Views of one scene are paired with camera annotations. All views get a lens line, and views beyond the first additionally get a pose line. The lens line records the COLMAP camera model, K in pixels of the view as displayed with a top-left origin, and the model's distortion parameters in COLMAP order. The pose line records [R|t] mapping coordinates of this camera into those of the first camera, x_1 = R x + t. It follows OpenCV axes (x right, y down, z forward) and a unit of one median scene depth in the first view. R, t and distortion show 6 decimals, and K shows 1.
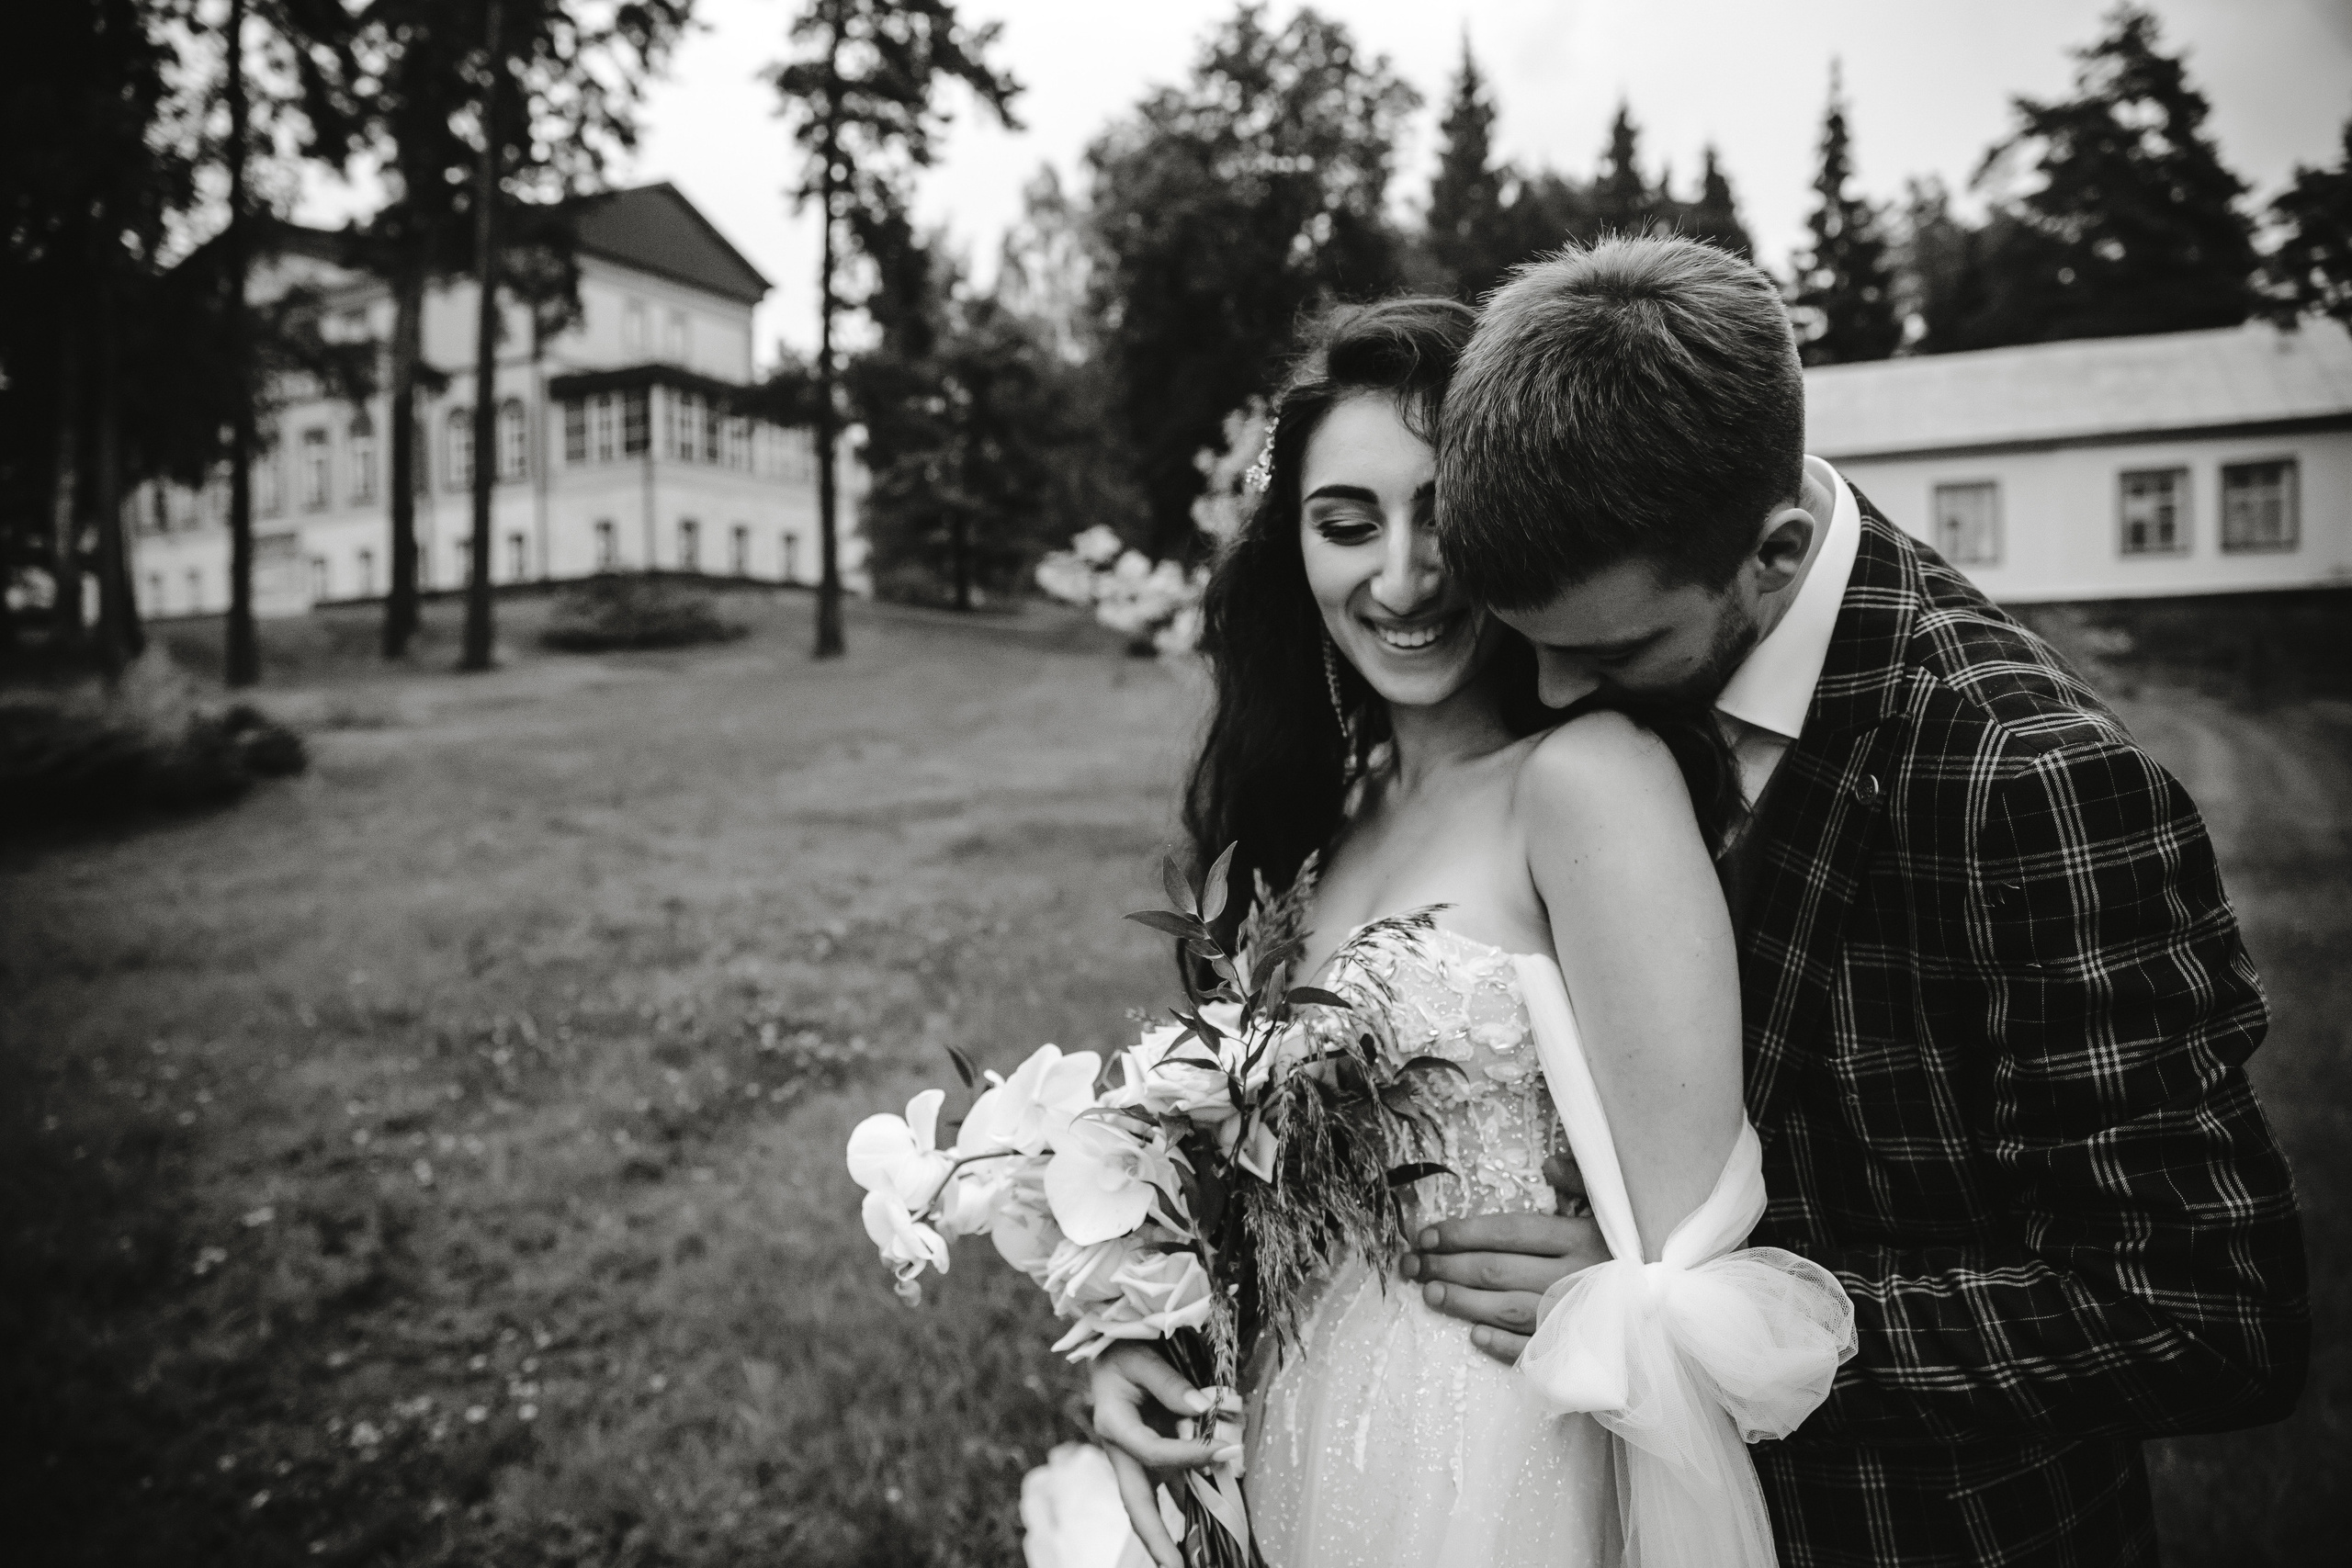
lens RADIAL K [[1565.5, 0, 1140.2], [0, 1565.5, 773.5], [0, 0, 1]] dist [-0.088995, 0.068980]
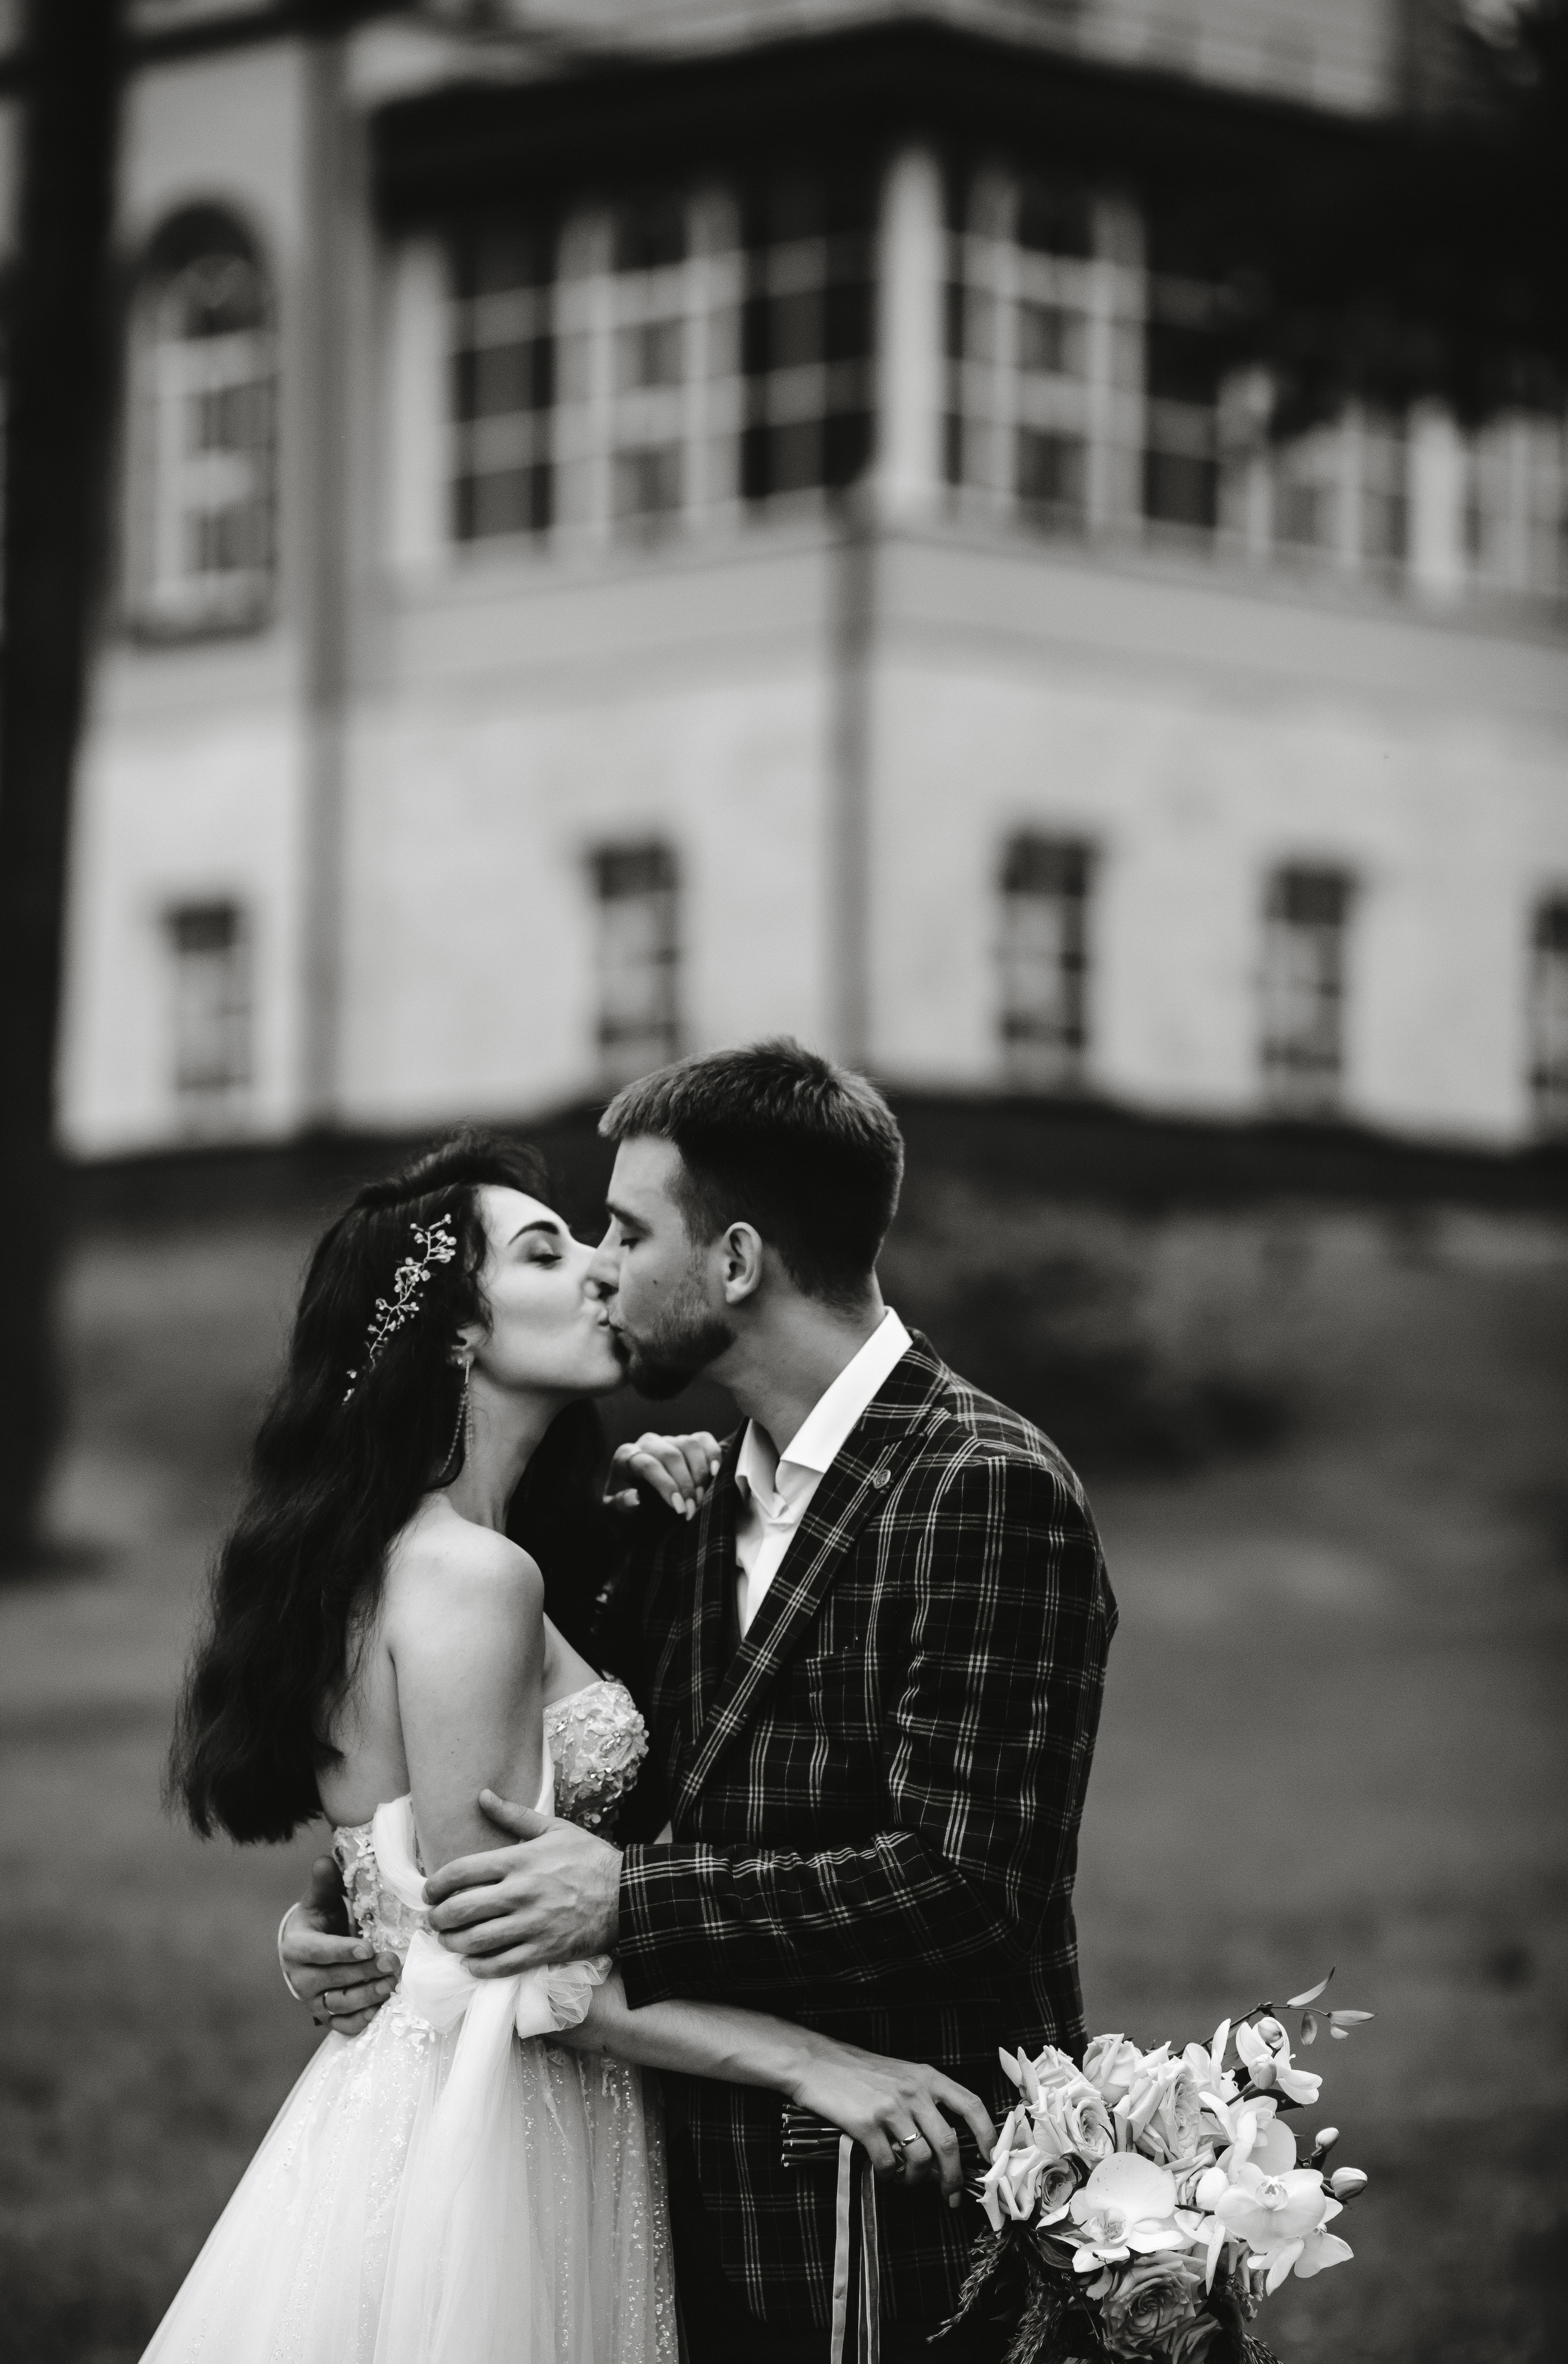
lens RADIAL K [[9407.3, 0, 785.5], [0, 9407.3, 1186.2], [0, 0, 1]] dist [0.226558, 0.000000]
pose [[0.948369, 0.006208, -0.317108, 0.085185], [-0.042597, 0.993243, -0.107950, 0.014540], [0.314295, 0.115884, 0.942226, -0.188522]]
